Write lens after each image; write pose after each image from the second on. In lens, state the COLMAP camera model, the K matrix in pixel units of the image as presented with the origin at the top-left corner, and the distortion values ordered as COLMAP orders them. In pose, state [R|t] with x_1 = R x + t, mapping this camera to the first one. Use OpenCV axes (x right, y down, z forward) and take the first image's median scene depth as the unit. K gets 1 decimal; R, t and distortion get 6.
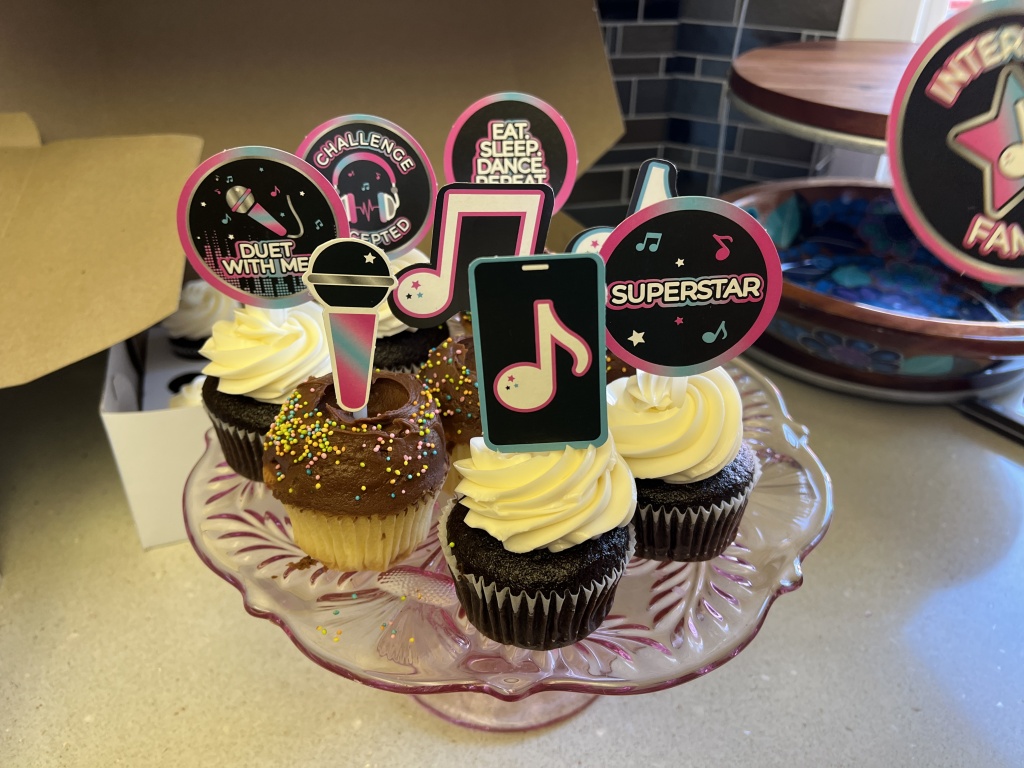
lens RADIAL K [[777.1, 0, 512.0], [0, 777.1, 384.0], [0, 0, 1]] dist [0.066892, -0.095730]
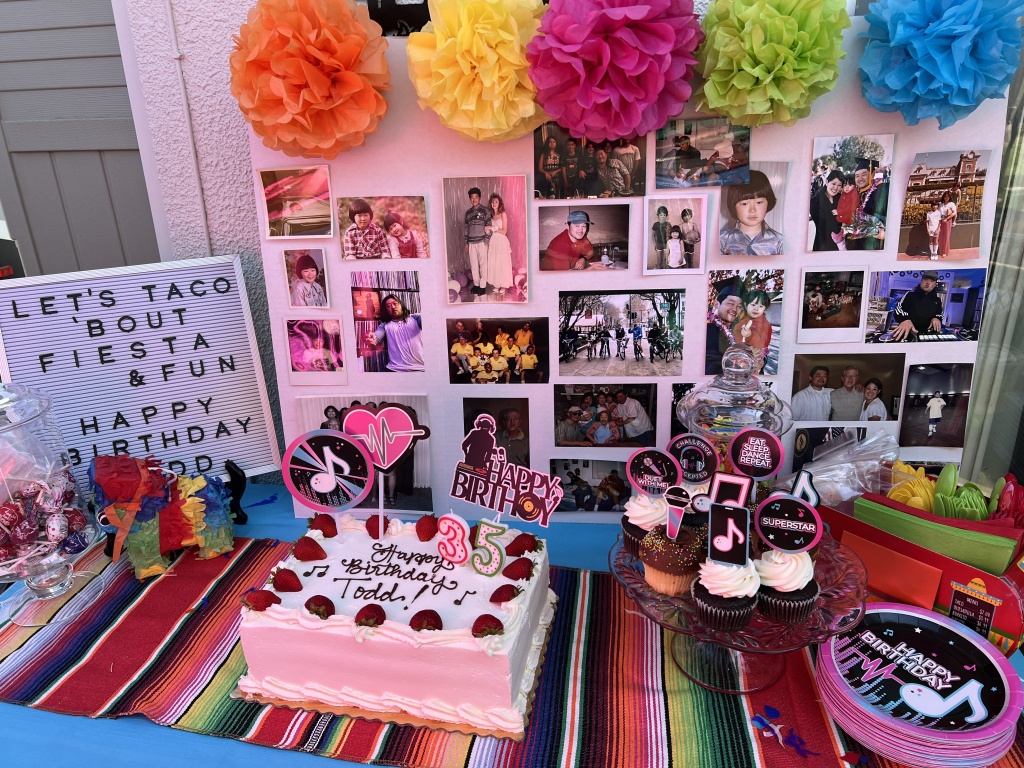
lens RADIAL K [[779.1, 0, 505.6], [0, 779.1, 379.6], [0, 0, 1]] dist [0.058257, -0.094875]
pose [[0.881526, 0.135389, -0.452307, 0.500380], [-0.213126, 0.968952, -0.125337, -0.045253], [0.421294, 0.206887, 0.883011, -2.002775]]
